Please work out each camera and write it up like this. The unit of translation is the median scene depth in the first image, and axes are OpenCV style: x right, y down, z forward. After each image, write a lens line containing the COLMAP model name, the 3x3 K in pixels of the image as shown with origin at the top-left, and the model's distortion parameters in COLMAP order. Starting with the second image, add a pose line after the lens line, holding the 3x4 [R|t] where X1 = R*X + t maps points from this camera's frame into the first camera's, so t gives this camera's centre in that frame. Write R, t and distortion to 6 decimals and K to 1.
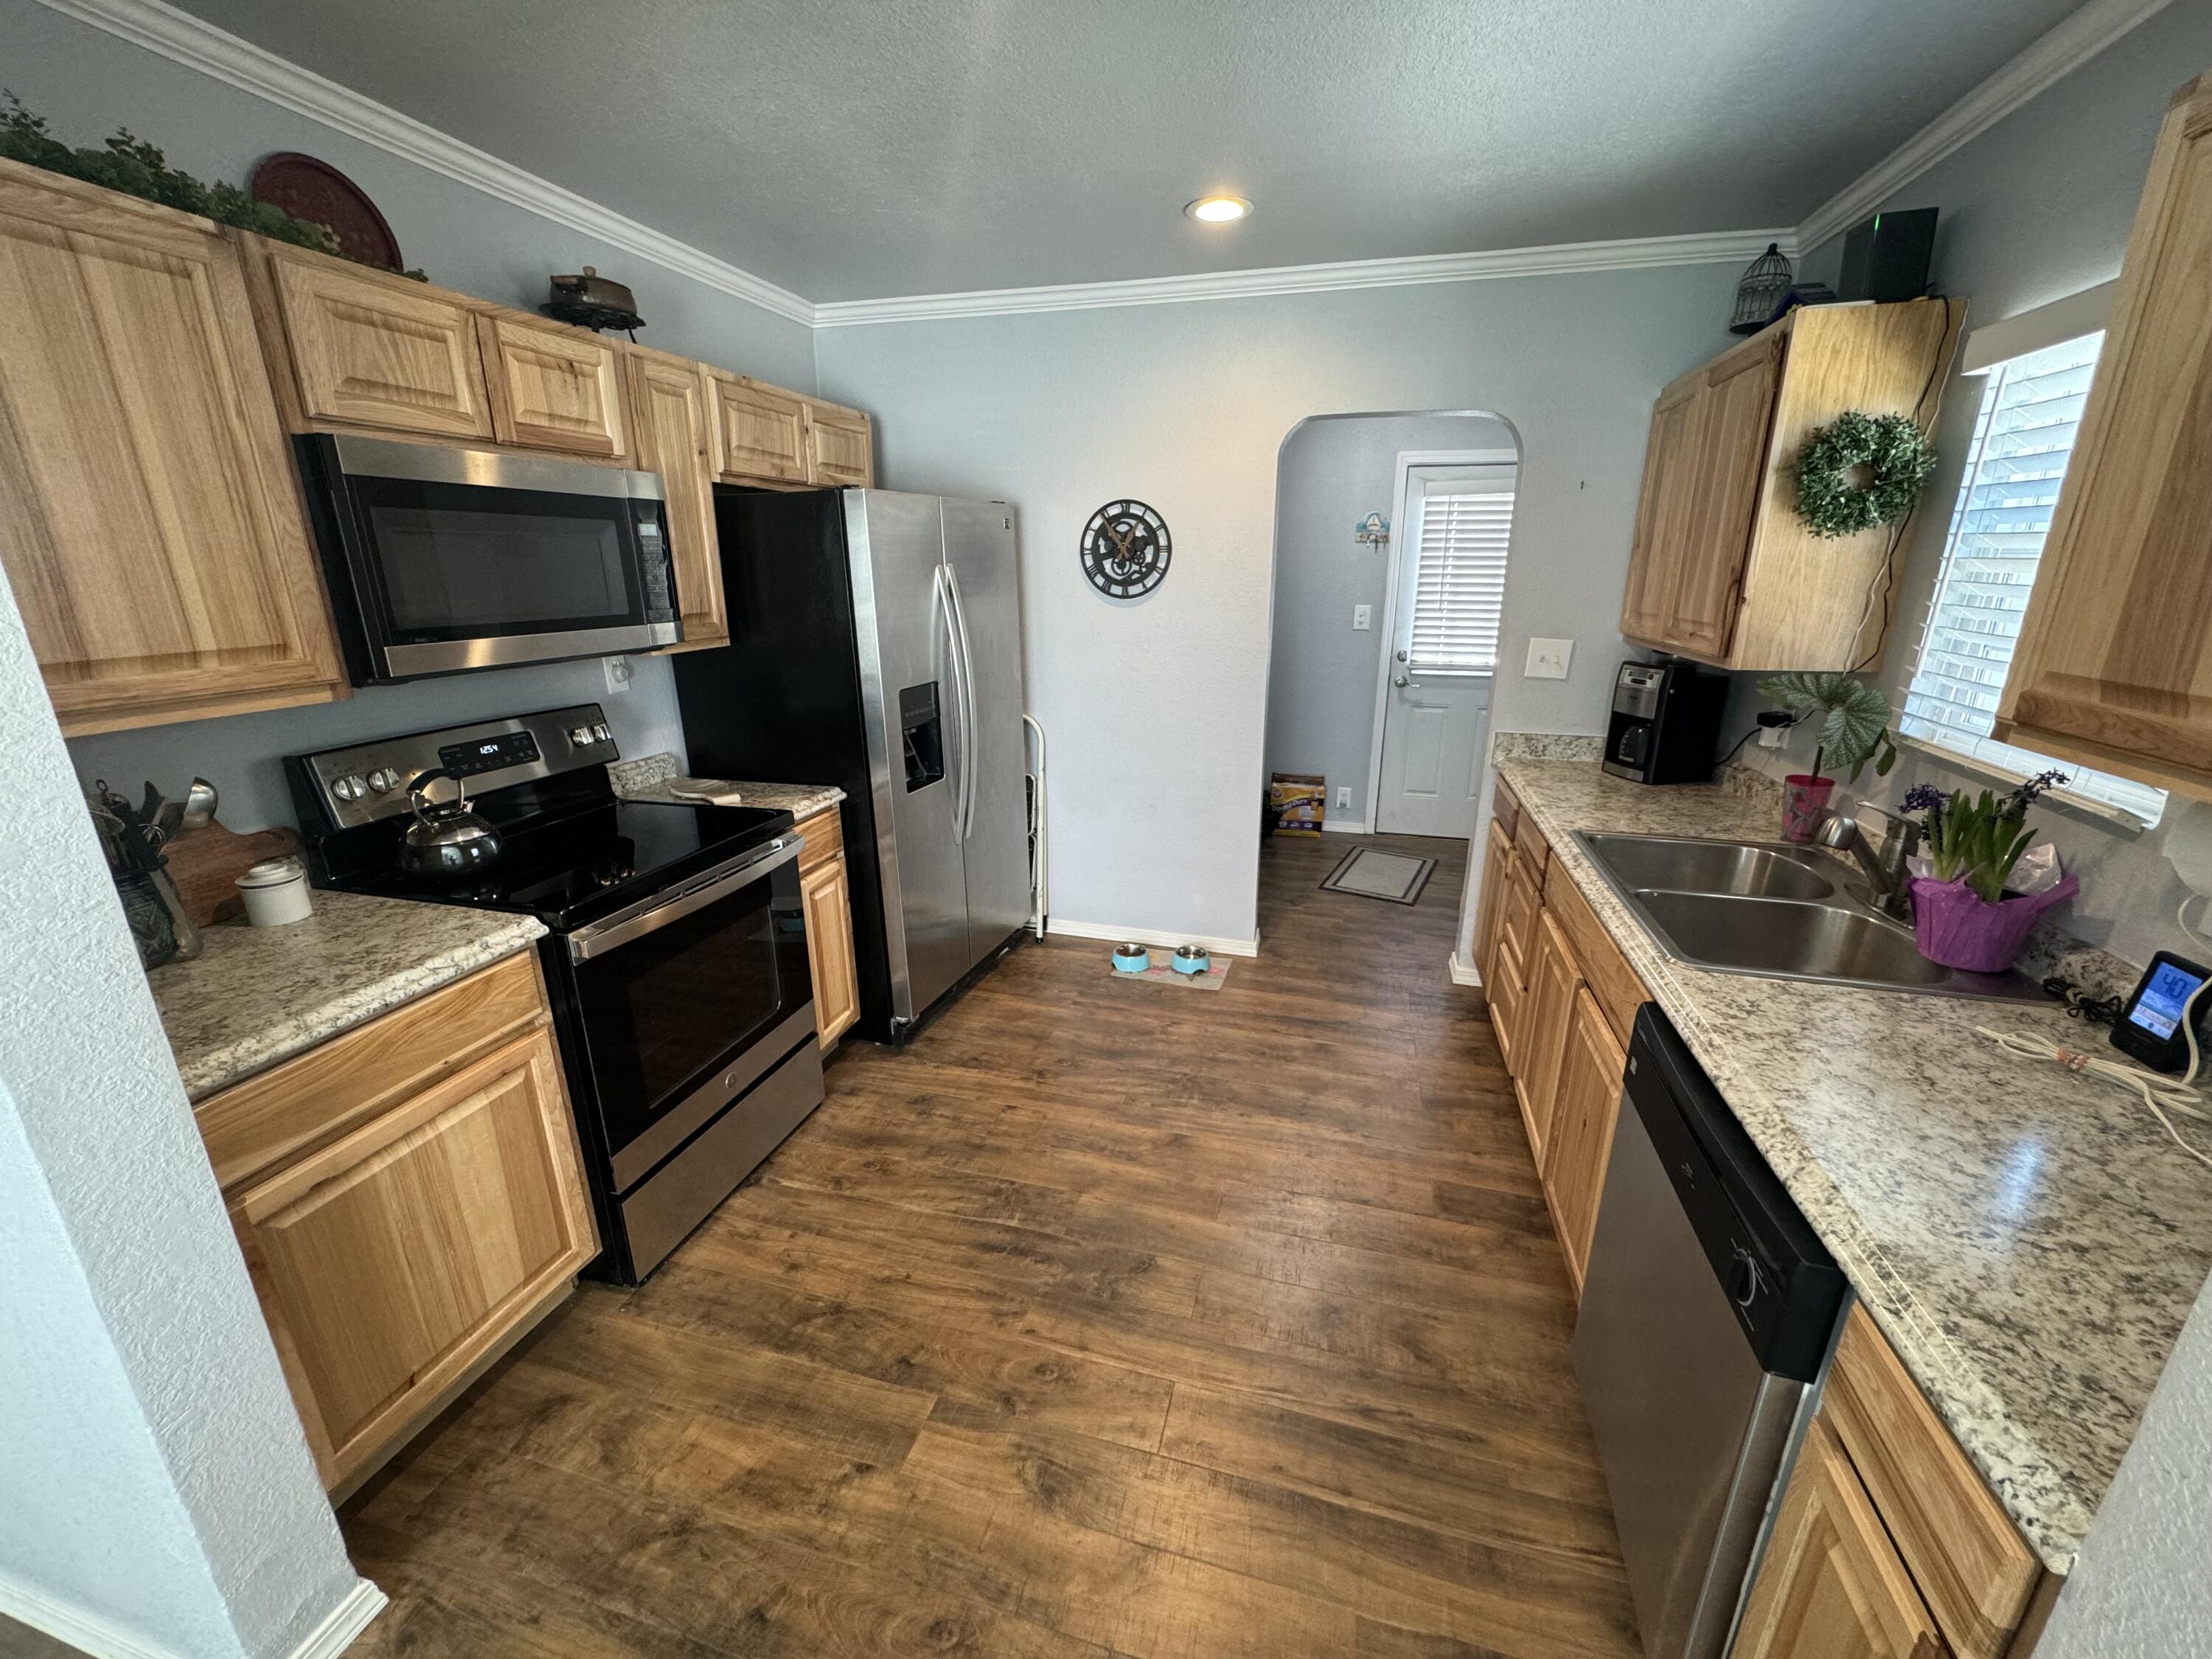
lens RADIAL K [[888.6, 0, 1106.2], [0, 888.6, 837.0], [0, 0, 1]] dist [-0.003395, -0.000423]
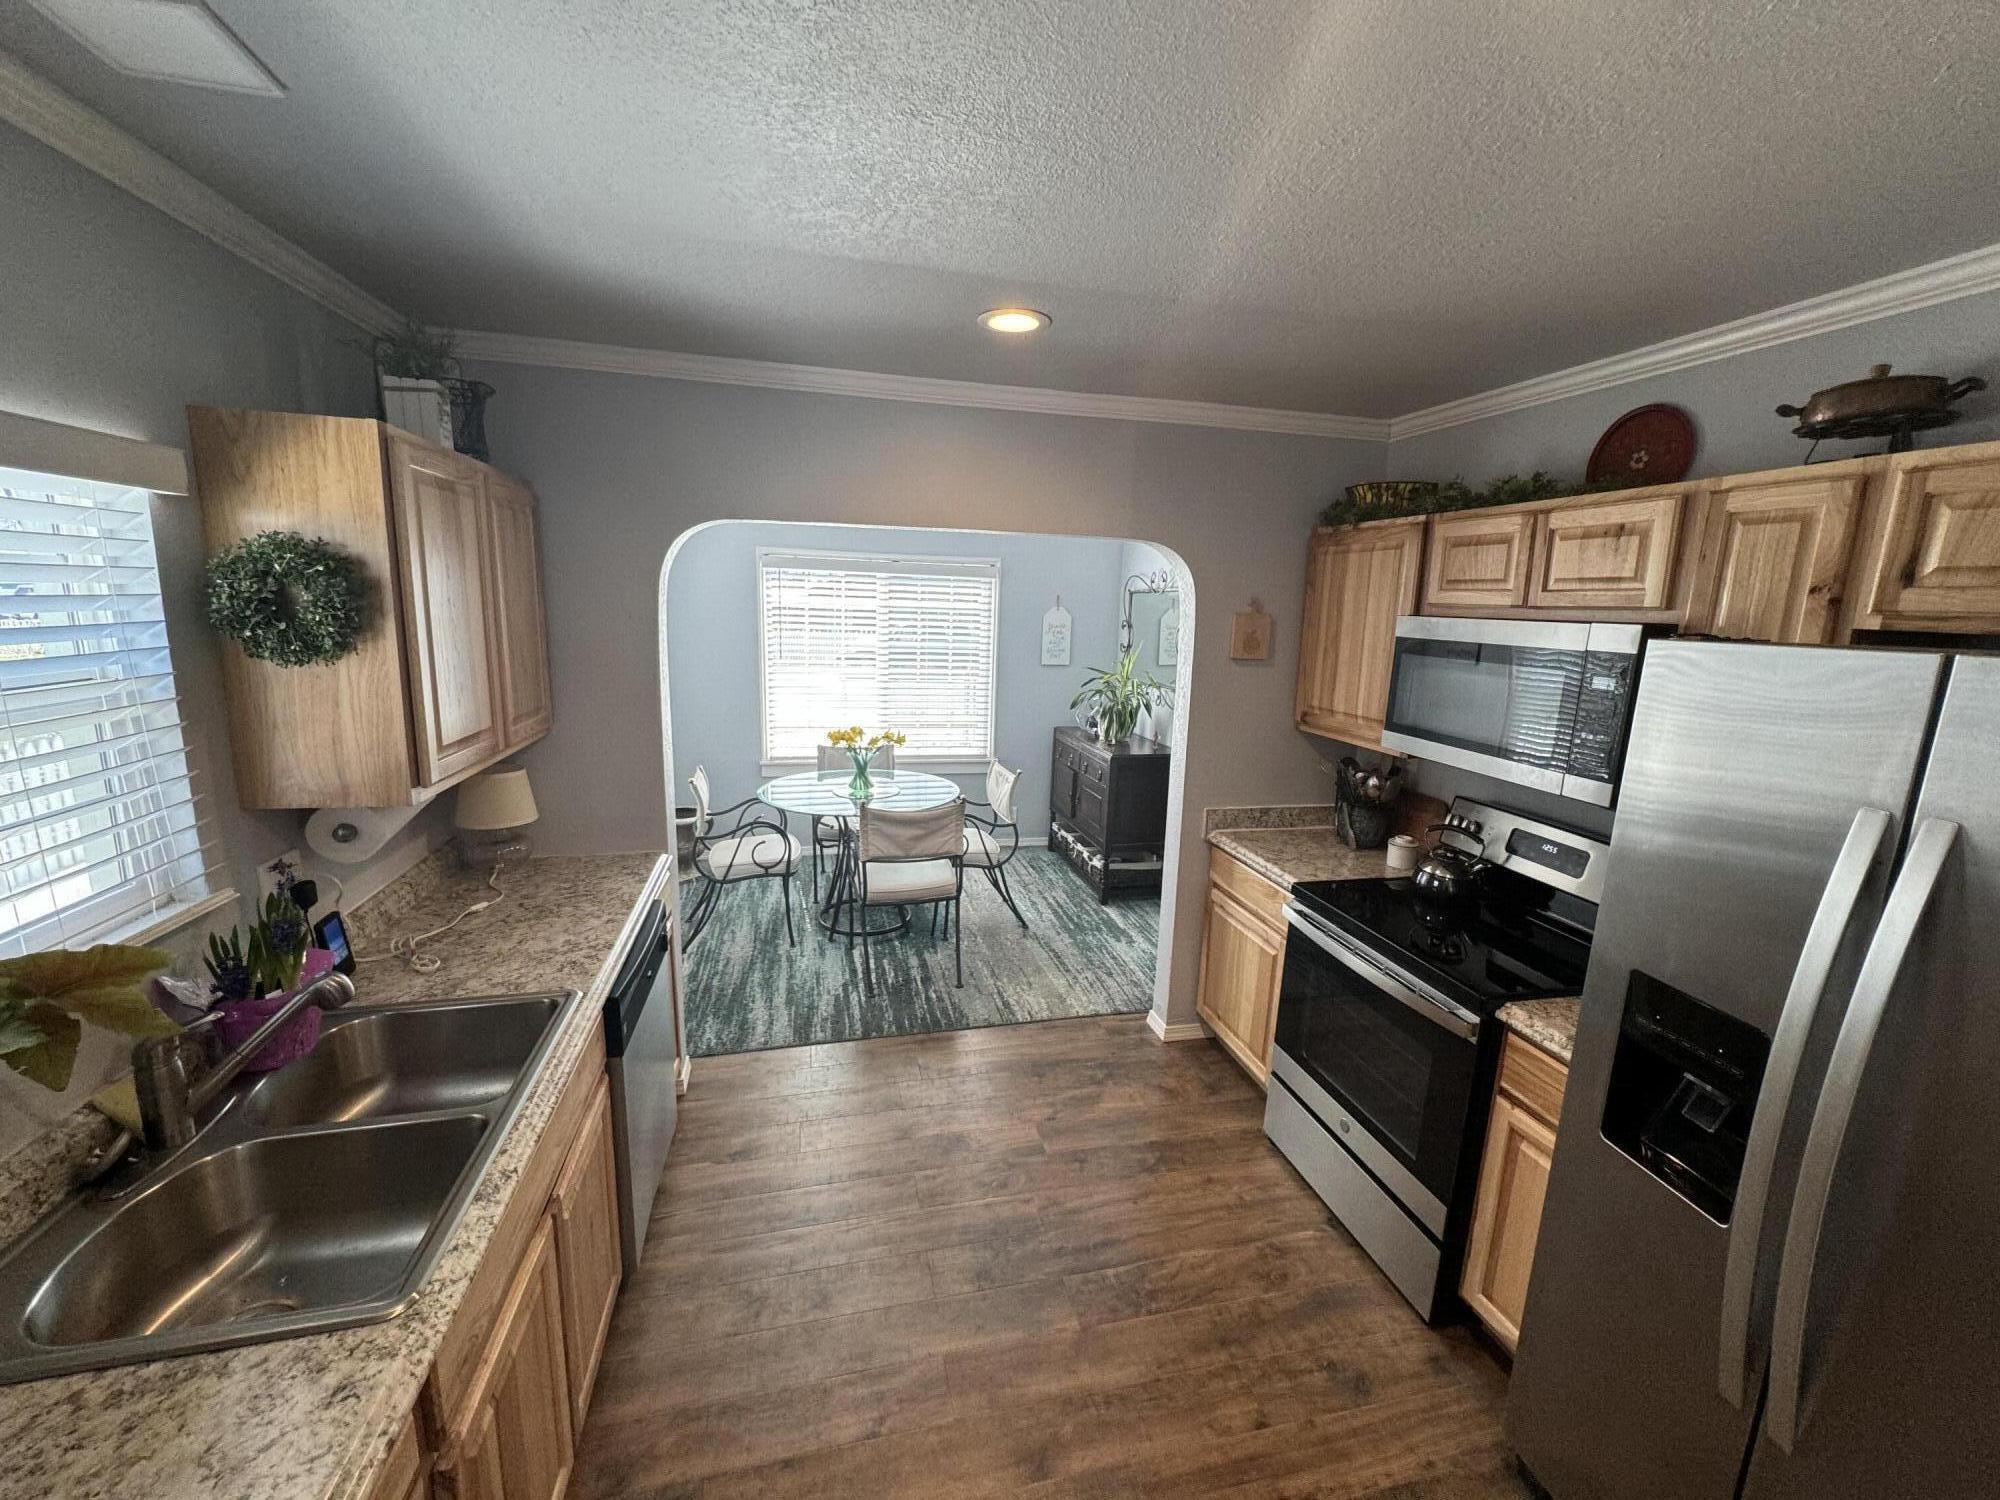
lens RADIAL K [[803.4, 0, 1002.5], [0, 803.4, 750.2], [0, 0, 1]] dist [-0.003395, -0.000423]
pose [[-0.875678, 0.064523, -0.478565, 0.544467], [-0.171005, 0.885379, 0.432276, -0.666367], [0.451603, 0.460371, -0.764273, 1.715964]]
